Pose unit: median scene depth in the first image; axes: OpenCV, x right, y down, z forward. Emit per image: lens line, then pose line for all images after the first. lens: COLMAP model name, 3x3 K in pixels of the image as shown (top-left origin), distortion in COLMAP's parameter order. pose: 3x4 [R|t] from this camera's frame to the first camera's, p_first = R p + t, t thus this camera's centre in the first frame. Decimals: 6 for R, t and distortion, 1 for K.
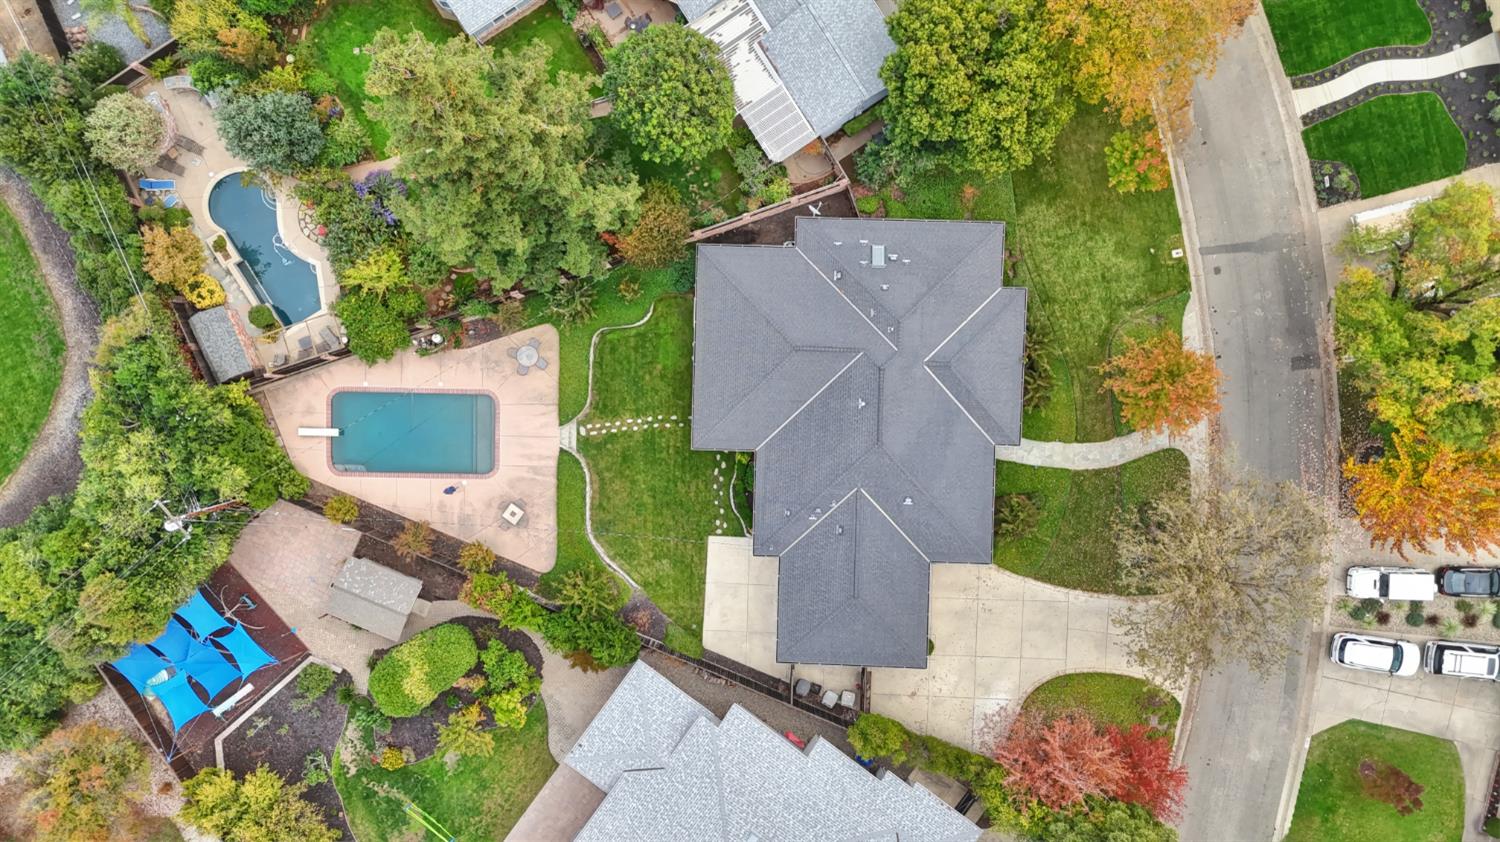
lens RADIAL K [[1109.7, 0, 750.0], [0, 1109.7, 421.0], [0, 0, 1]] dist [0.067114, -0.059340]
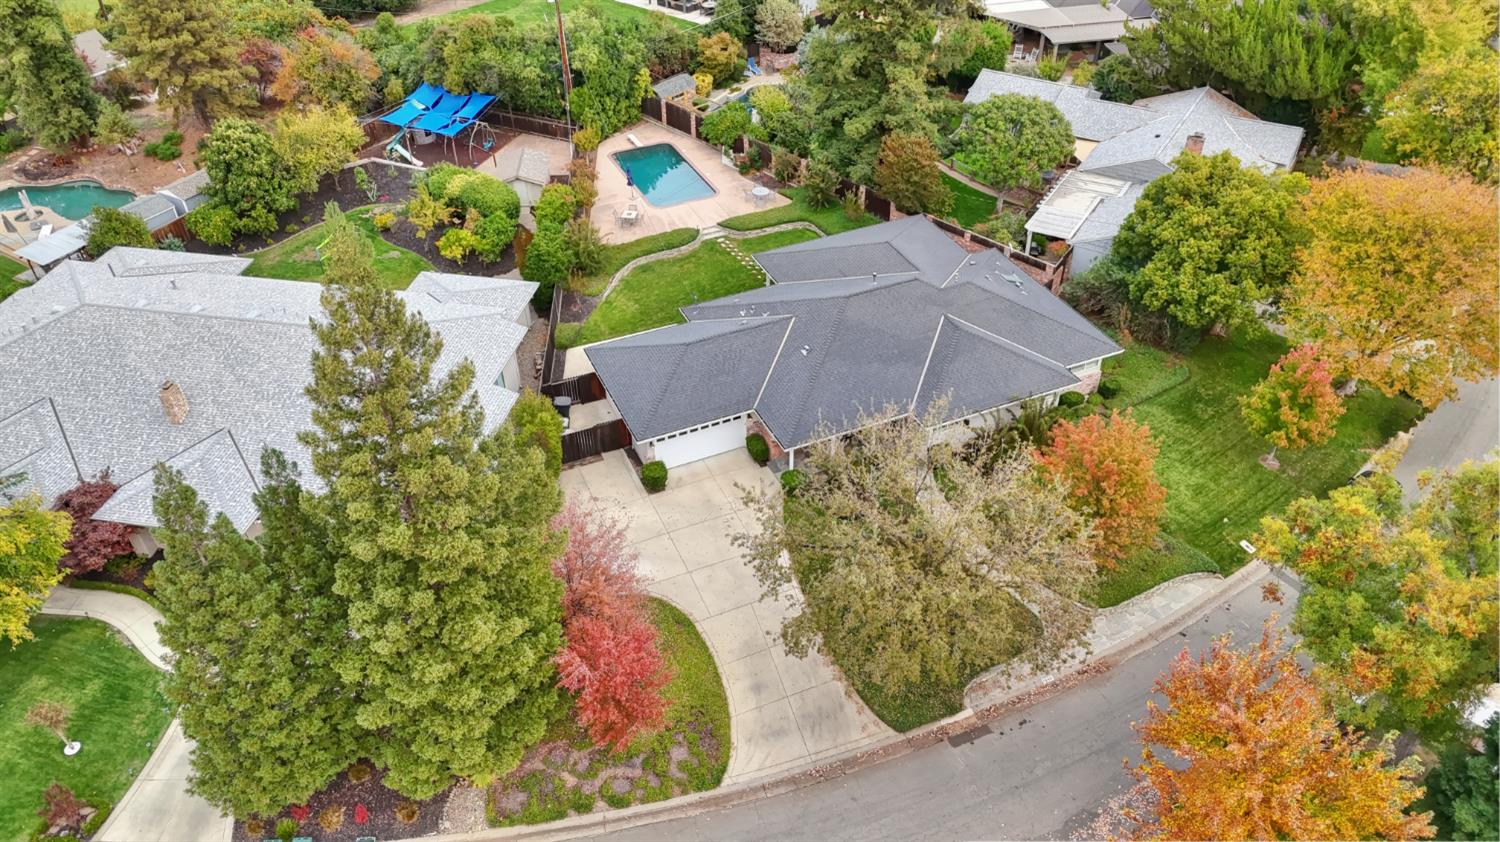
lens RADIAL K [[1109.7, 0, 750.0], [0, 1109.7, 421.0], [0, 0, 1]] dist [0.067114, -0.059340]
pose [[0.434560, 0.565481, -0.700991, 0.734228], [-0.900559, 0.262210, -0.346755, 0.411458], [-0.012277, 0.781970, 0.623195, 0.455418]]
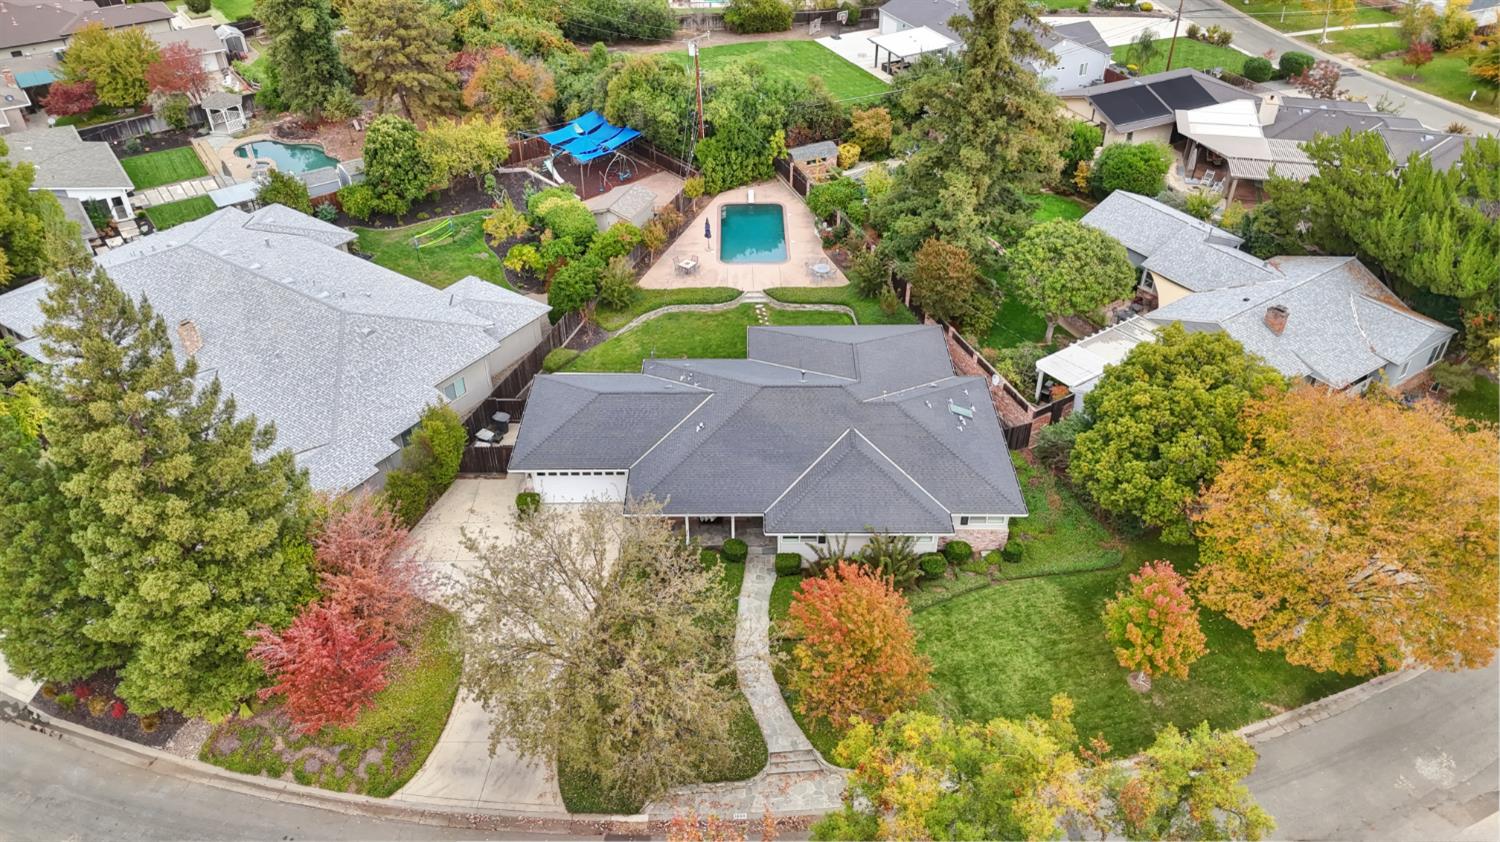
lens RADIAL K [[1109.7, 0, 750.0], [0, 1109.7, 421.0], [0, 0, 1]] dist [0.067114, -0.059340]
pose [[0.031940, 0.606223, -0.794653, 0.809831], [-0.999336, 0.005424, -0.036028, 0.059354], [-0.017531, 0.795276, 0.605994, 0.414589]]
